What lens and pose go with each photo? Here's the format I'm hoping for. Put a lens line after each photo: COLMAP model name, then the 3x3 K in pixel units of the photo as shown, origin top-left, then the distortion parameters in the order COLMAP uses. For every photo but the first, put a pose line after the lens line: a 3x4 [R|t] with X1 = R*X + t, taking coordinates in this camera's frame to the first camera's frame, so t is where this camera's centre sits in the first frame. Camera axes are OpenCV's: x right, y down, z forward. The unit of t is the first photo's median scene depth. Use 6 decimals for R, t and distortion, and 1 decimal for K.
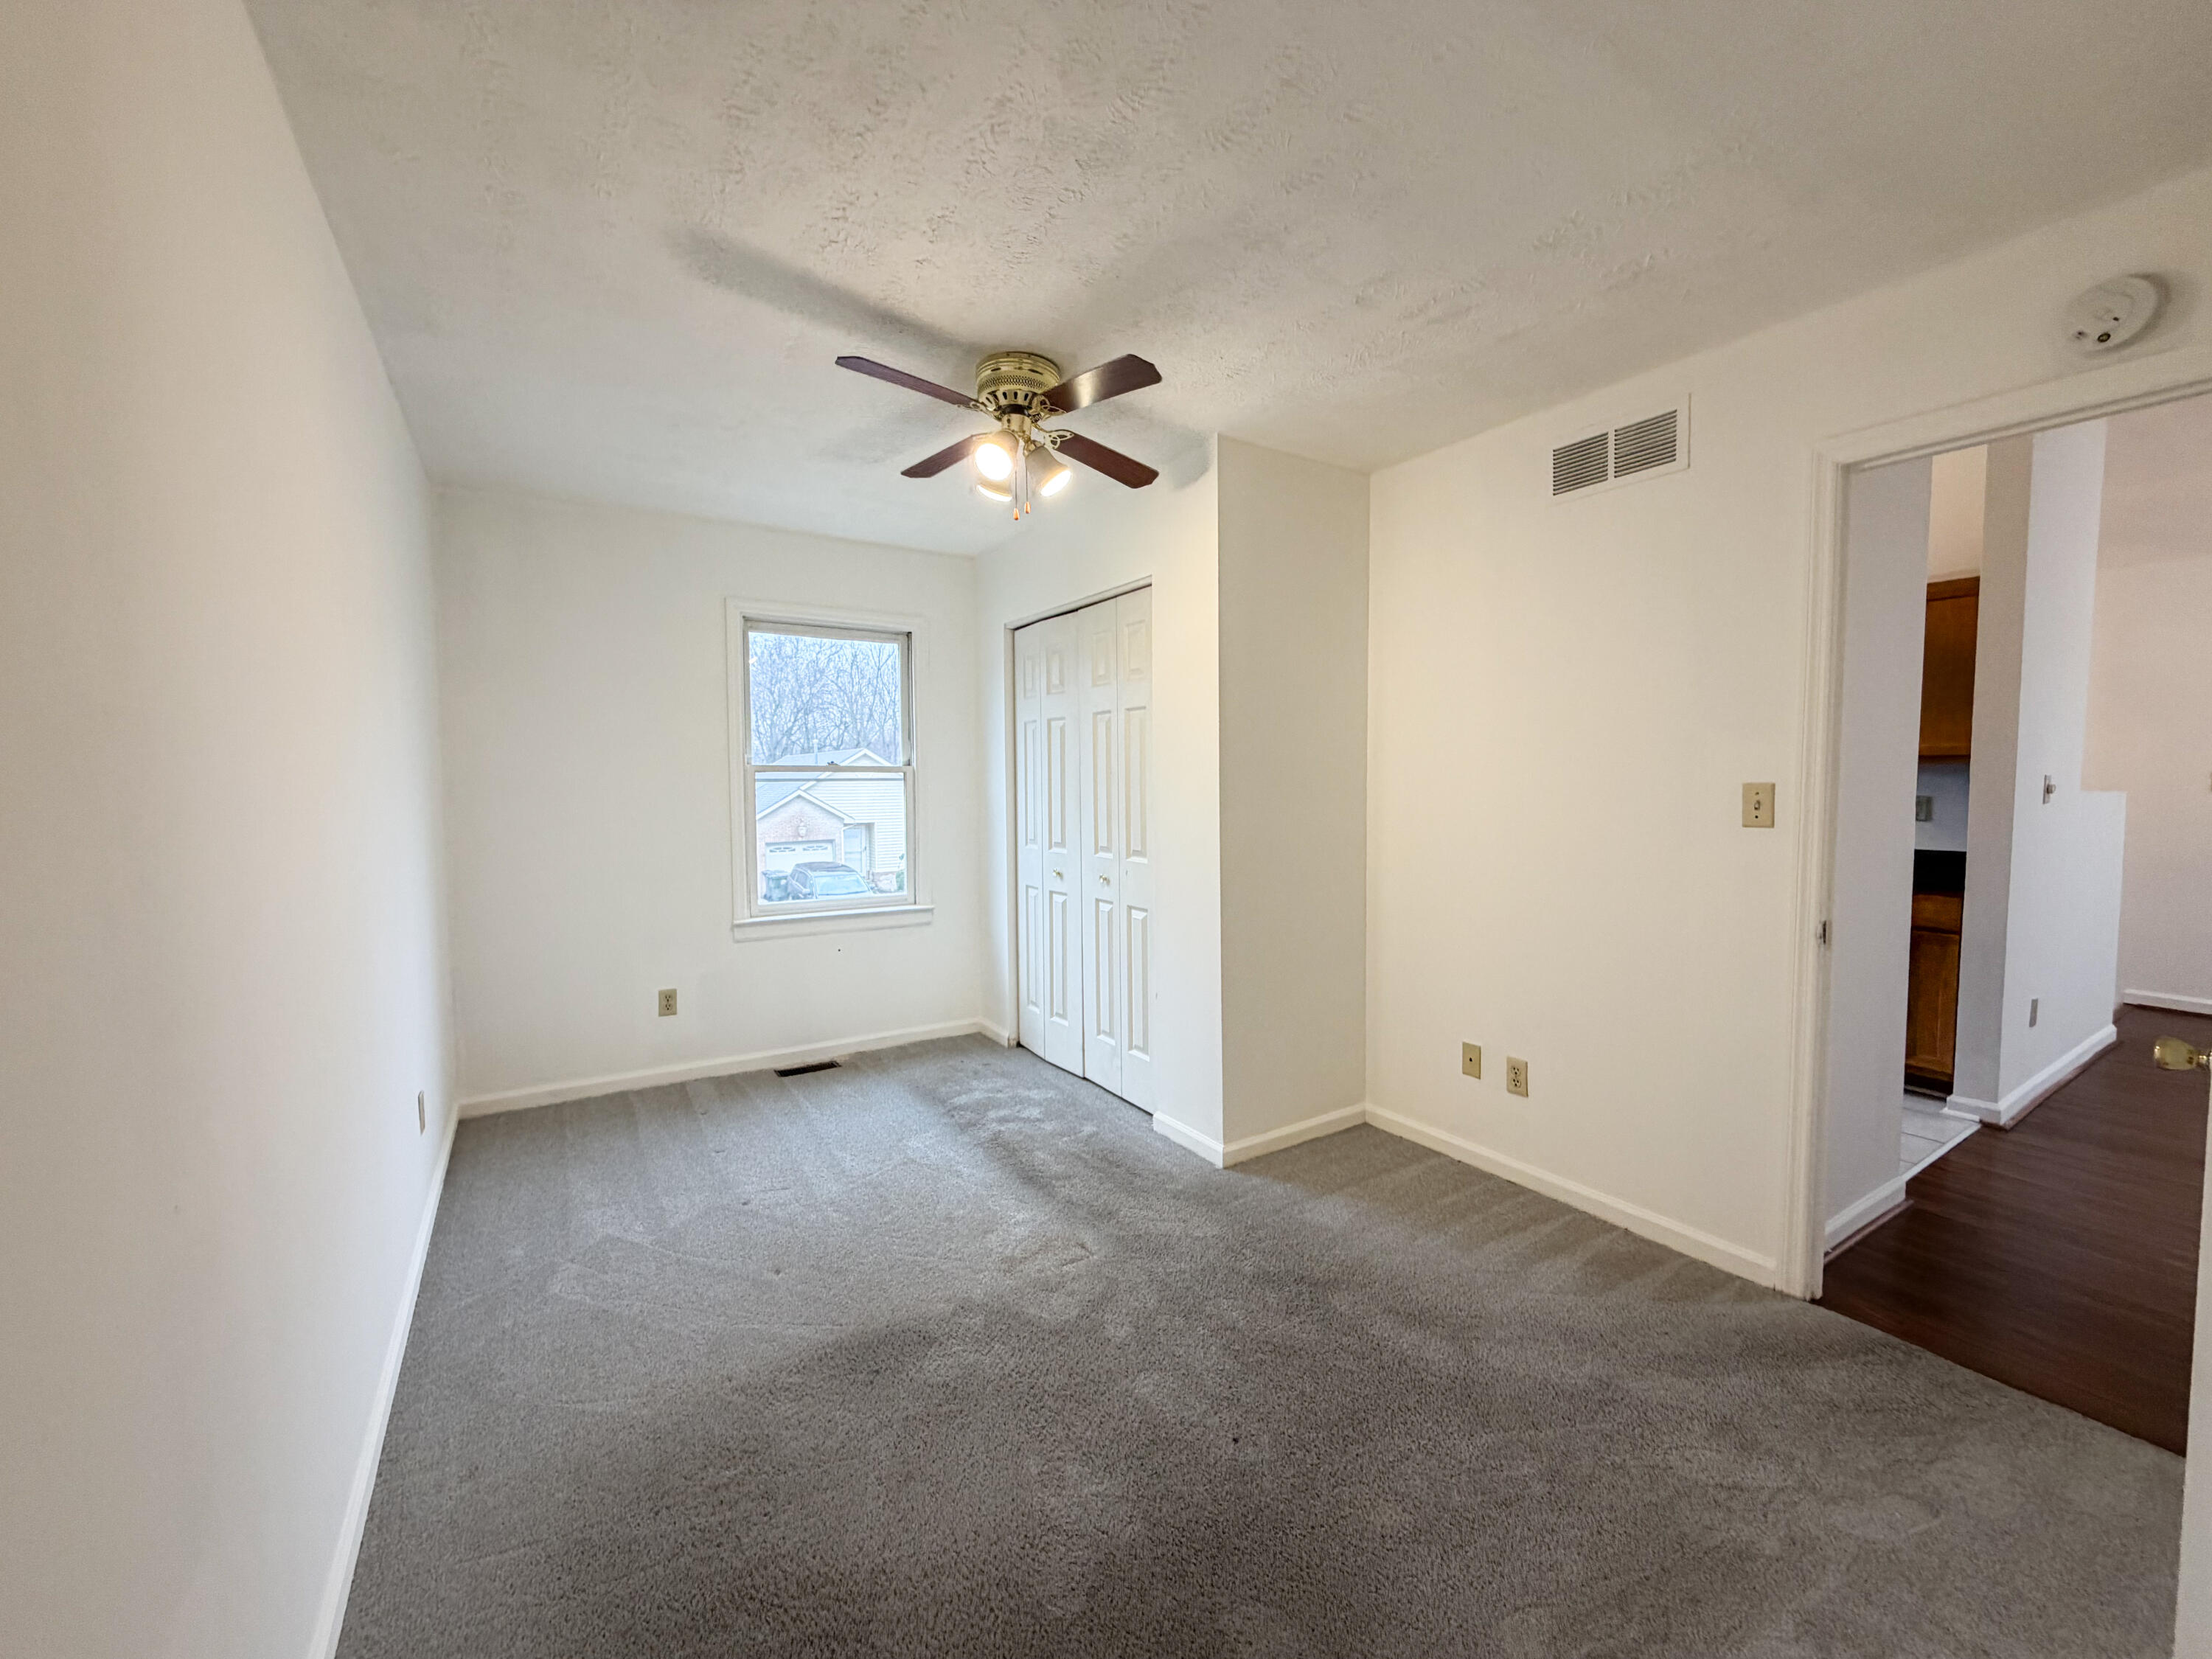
lens RADIAL K [[886.0, 0, 1094.1], [0, 886.0, 828.4], [0, 0, 1]] dist [0.002281, -0.000184]
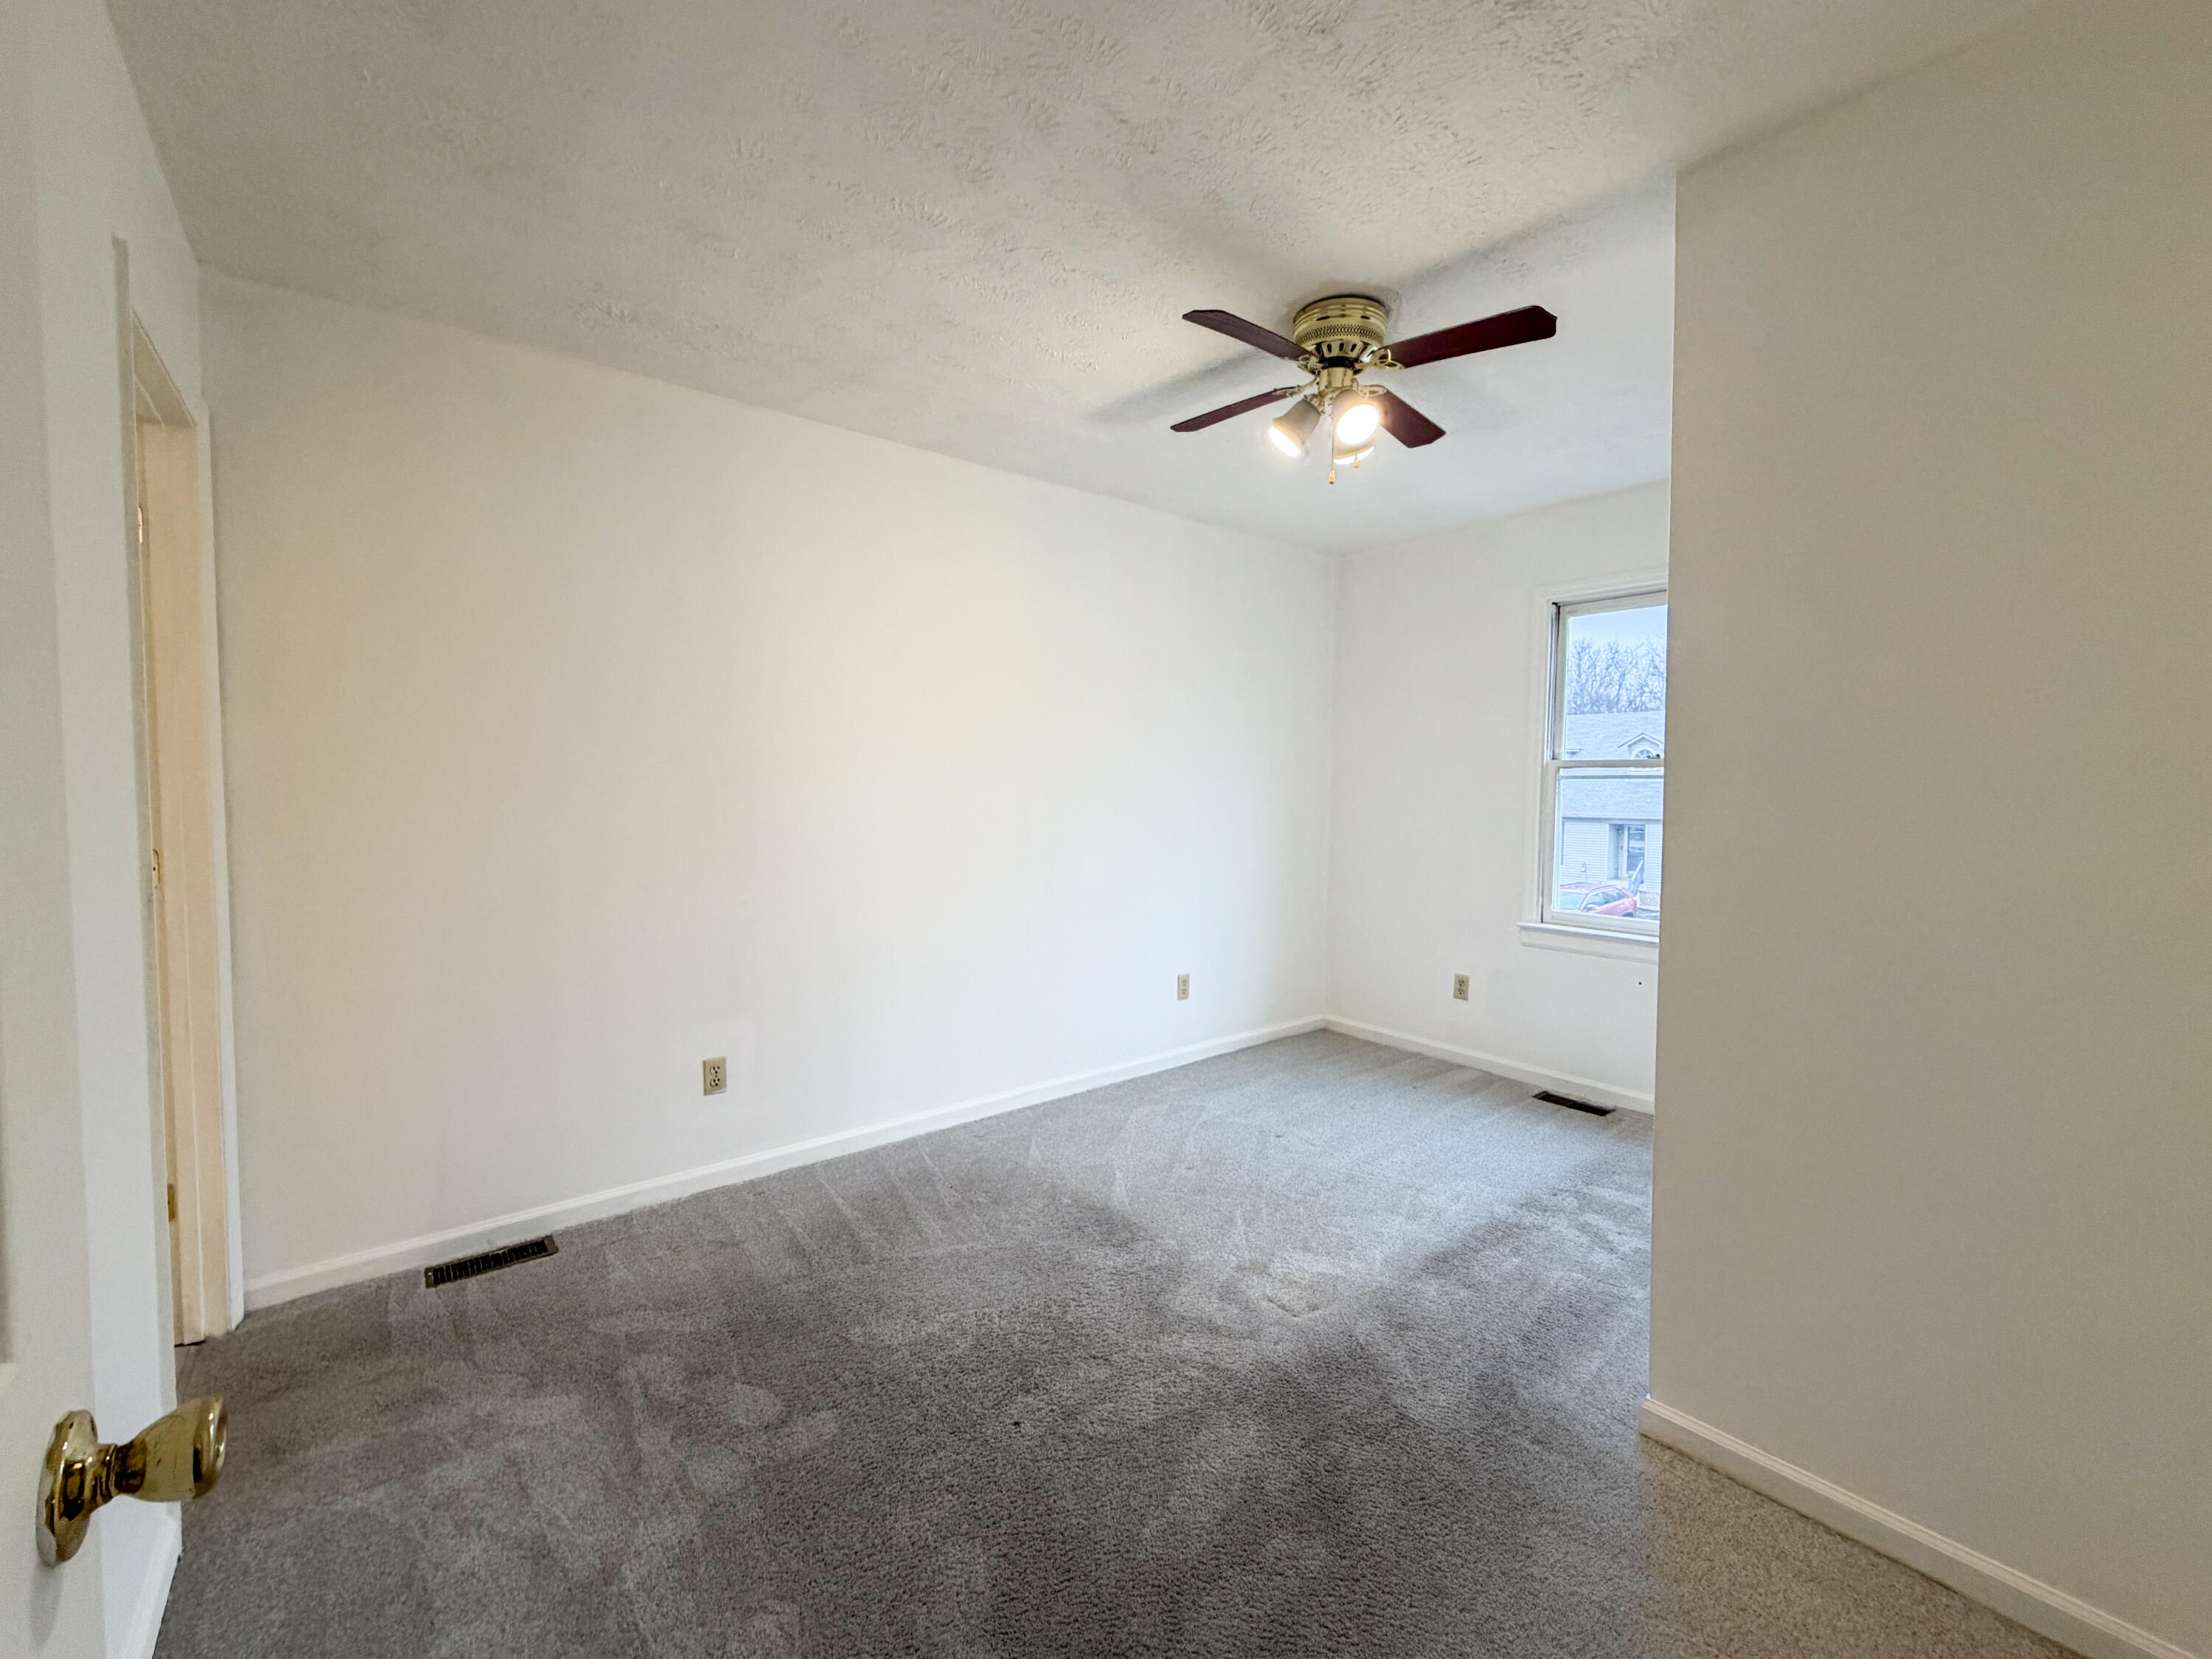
lens RADIAL K [[886.0, 0, 1083.2], [0, 886.0, 828.8], [0, 0, 1]] dist [0.002281, -0.000184]
pose [[0.095144, 0.048700, -0.994272, 0.577966], [-0.053479, 0.997610, 0.043746, -0.017253], [0.994026, 0.049010, 0.097521, 0.479702]]
